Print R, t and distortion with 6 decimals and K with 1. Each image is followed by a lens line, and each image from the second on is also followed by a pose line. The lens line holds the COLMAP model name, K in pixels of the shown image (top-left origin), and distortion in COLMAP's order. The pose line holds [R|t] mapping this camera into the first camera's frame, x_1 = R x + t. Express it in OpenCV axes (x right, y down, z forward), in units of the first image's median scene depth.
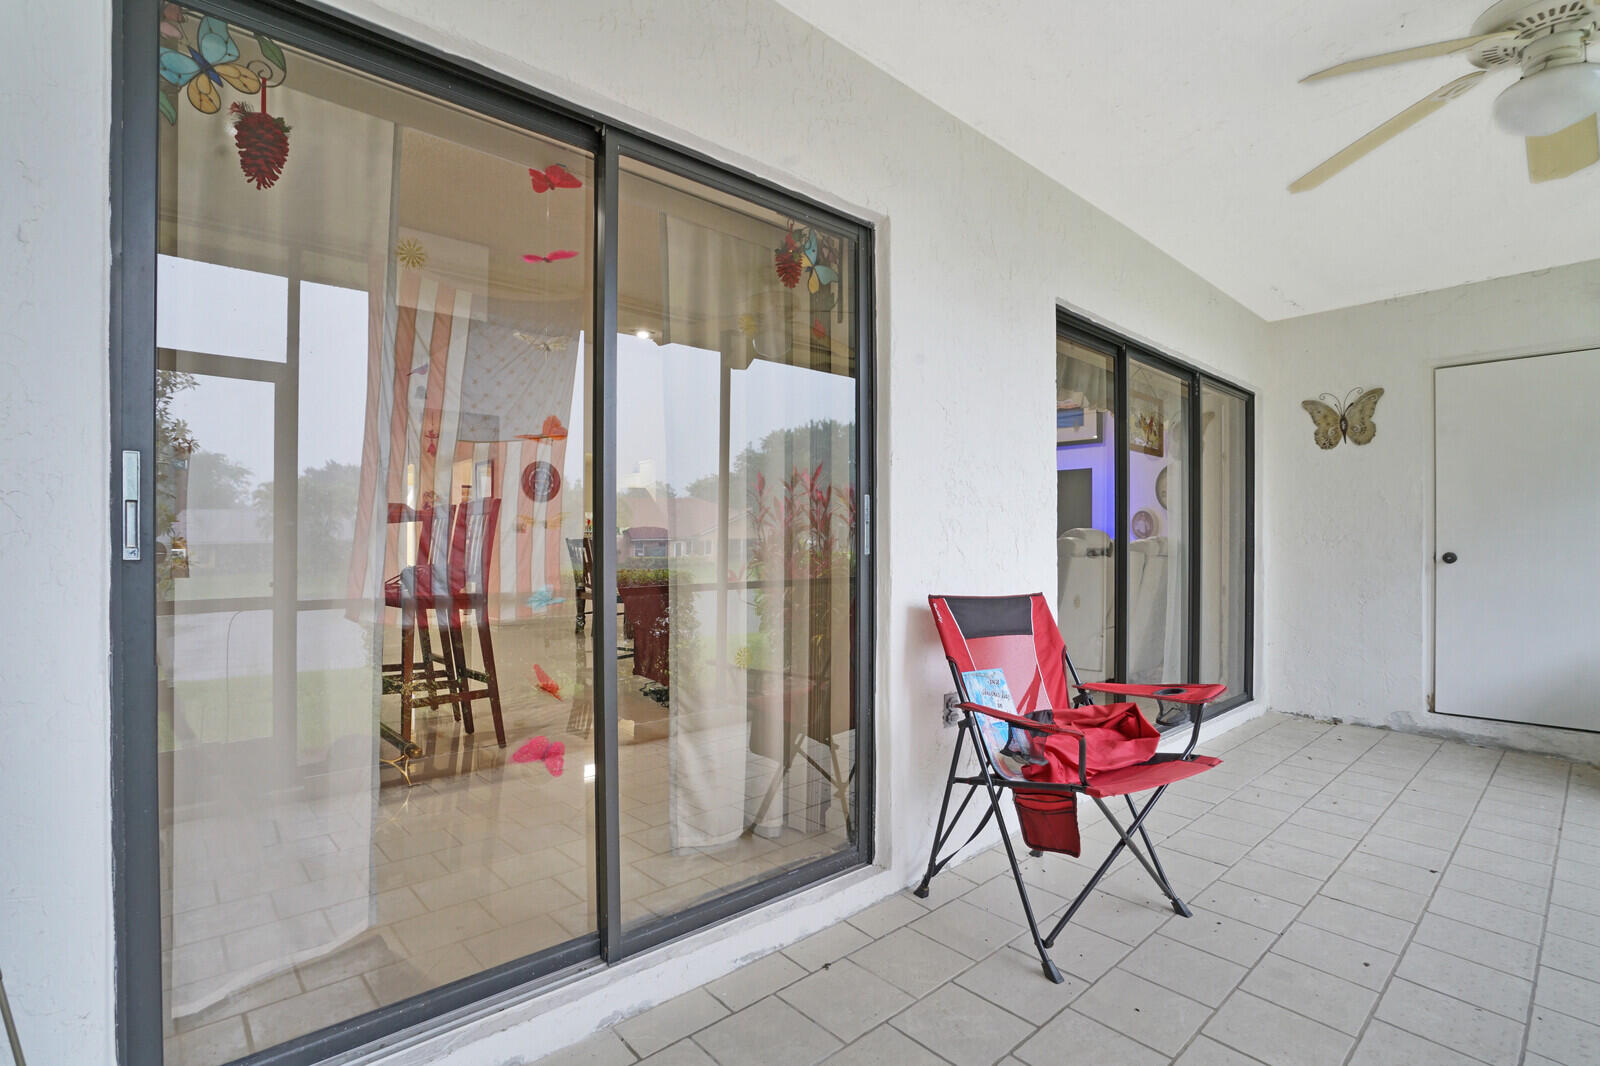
lens RADIAL K [[753.2, 0, 803.8], [0, 753.2, 542.3], [0, 0, 1]] dist [-0.037895, 0.012292]
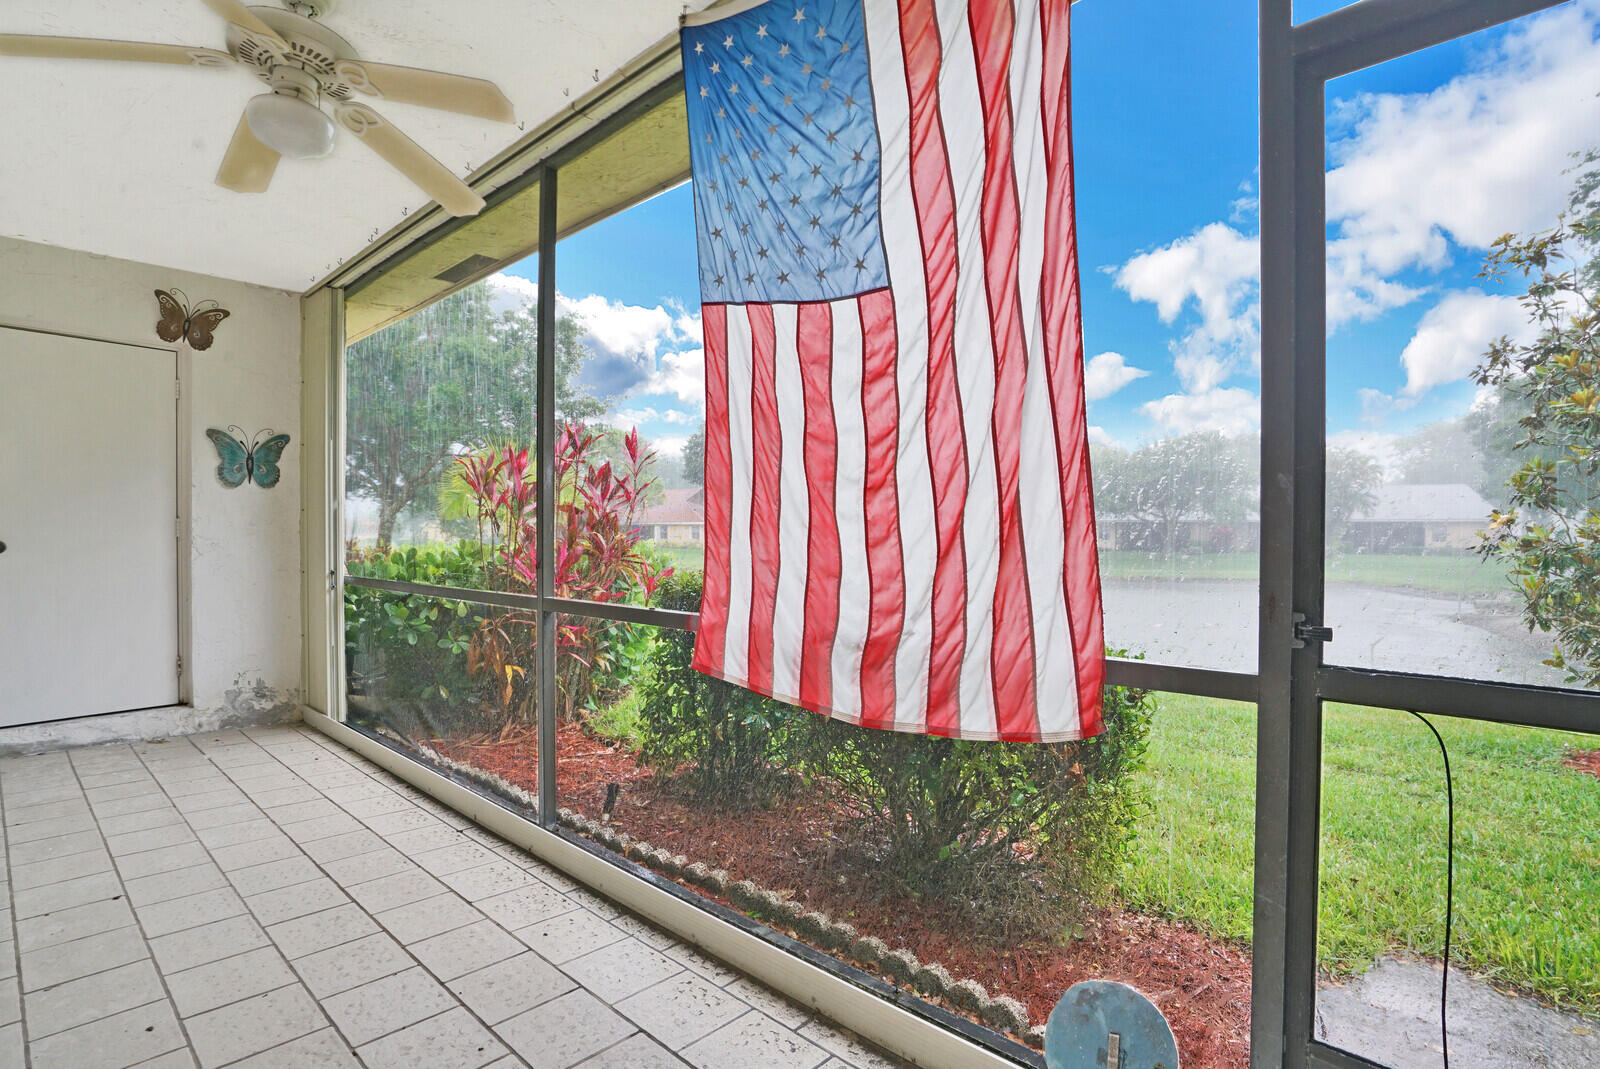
lens RADIAL K [[753.2, 0, 802.6], [0, 753.2, 540.0], [0, 0, 1]] dist [-0.037895, 0.012292]
pose [[-0.080703, -0.003629, 0.996732, -0.129069], [-0.012719, 0.999916, 0.002610, -0.002118], [-0.996657, -0.012466, -0.080742, 0.307419]]
